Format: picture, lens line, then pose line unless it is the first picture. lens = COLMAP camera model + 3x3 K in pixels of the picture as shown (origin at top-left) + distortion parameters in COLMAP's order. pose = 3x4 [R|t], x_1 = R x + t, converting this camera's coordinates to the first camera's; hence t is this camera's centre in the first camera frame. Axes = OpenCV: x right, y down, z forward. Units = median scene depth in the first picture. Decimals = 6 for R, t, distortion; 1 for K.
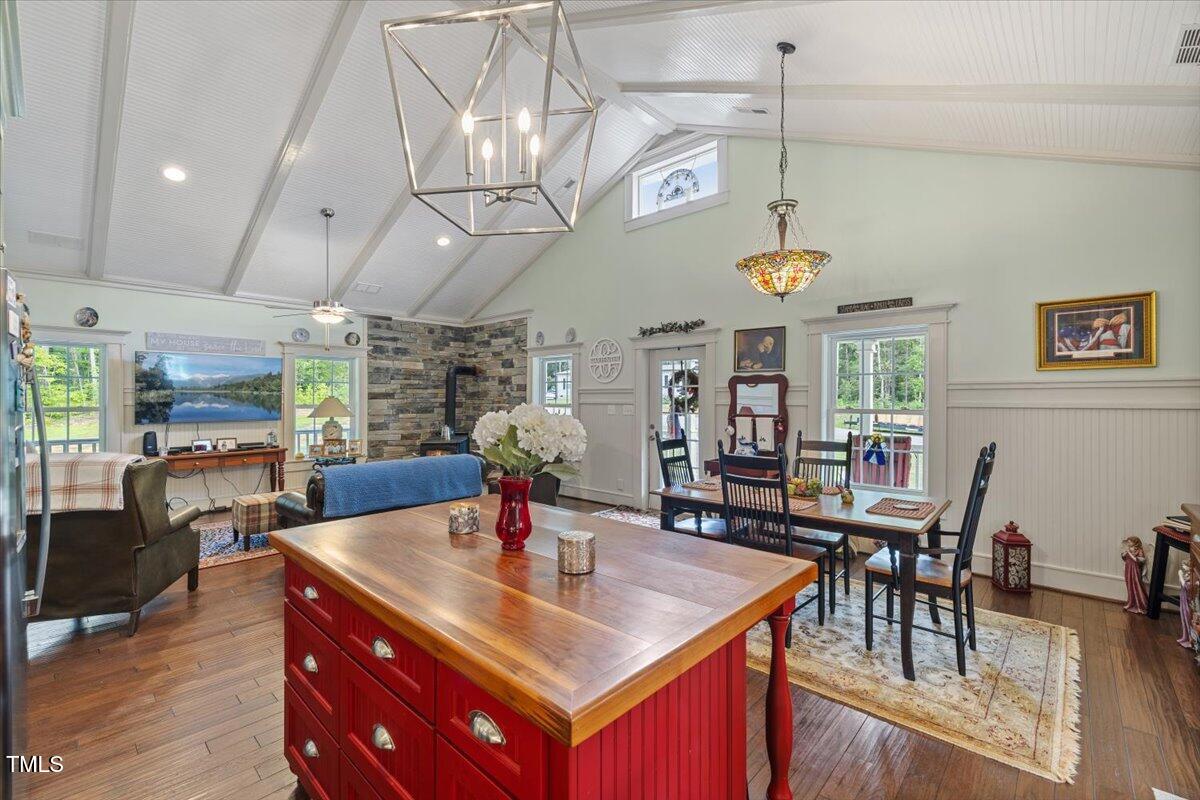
lens RADIAL K [[510.3, 0, 597.6], [0, 510.3, 397.5], [0, 0, 1]] dist [0.002600, 0.000583]
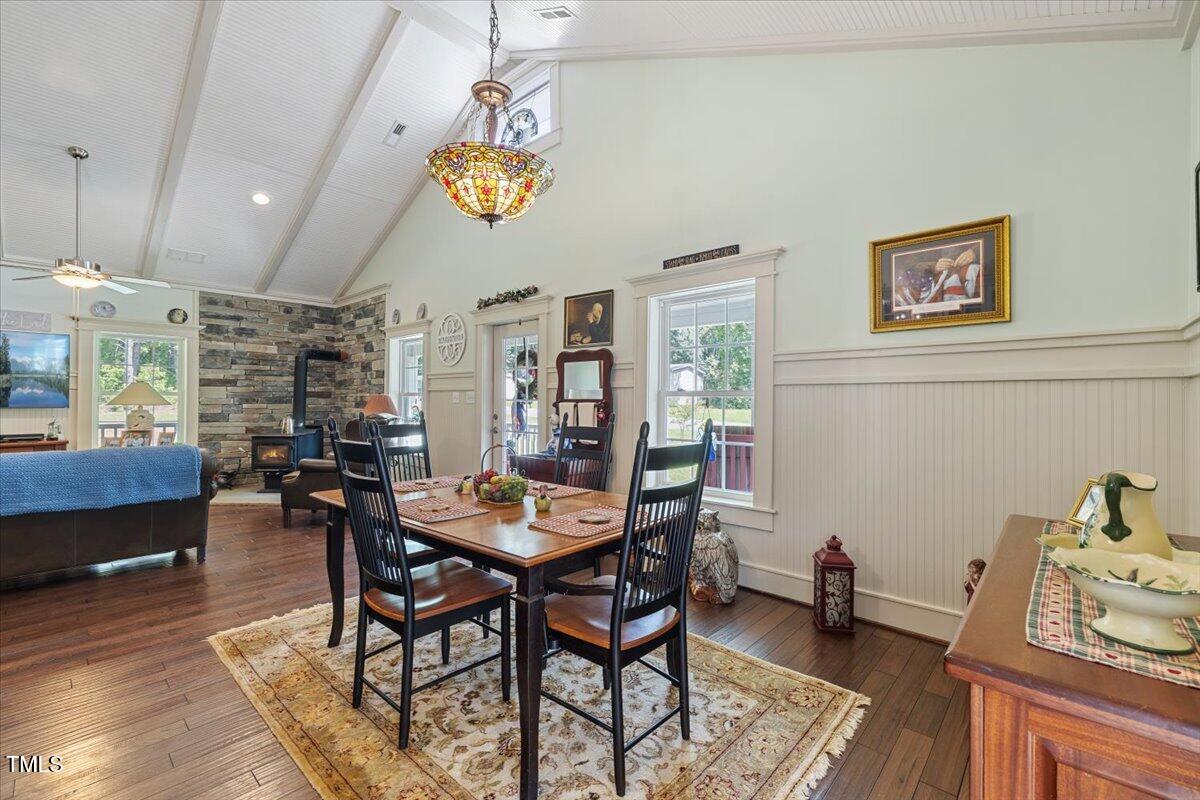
lens RADIAL K [[510.3, 0, 597.6], [0, 510.3, 397.5], [0, 0, 1]] dist [0.002600, 0.000583]
pose [[0.999983, 0.004899, 0.003022, 0.282818], [-0.004888, 0.999981, -0.003633, 0.028479], [-0.003039, 0.003618, 0.999989, 0.159073]]
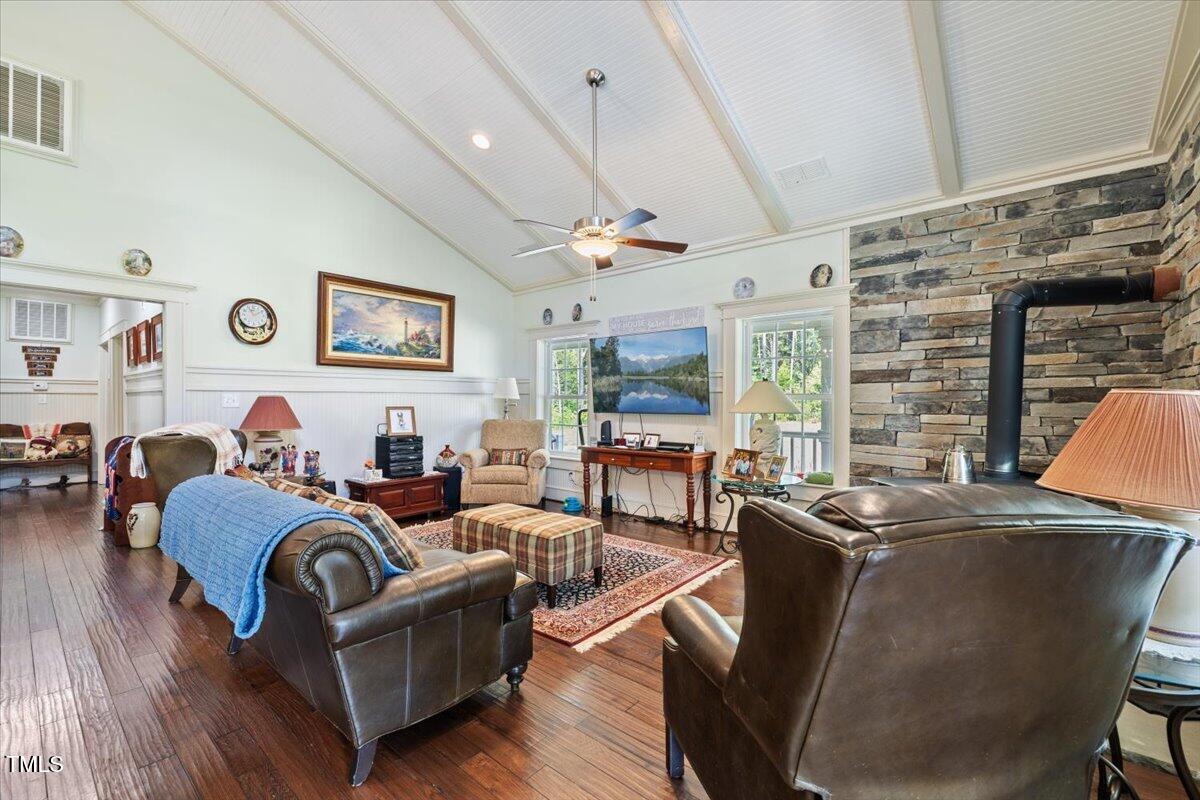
lens RADIAL K [[510.3, 0, 597.6], [0, 510.3, 397.5], [0, 0, 1]] dist [0.002600, 0.000583]
pose [[0.039973, -0.004556, -0.999190, 0.083383], [-0.004167, 0.999980, -0.004727, 0.027057], [0.999192, 0.004353, 0.039953, 0.897022]]
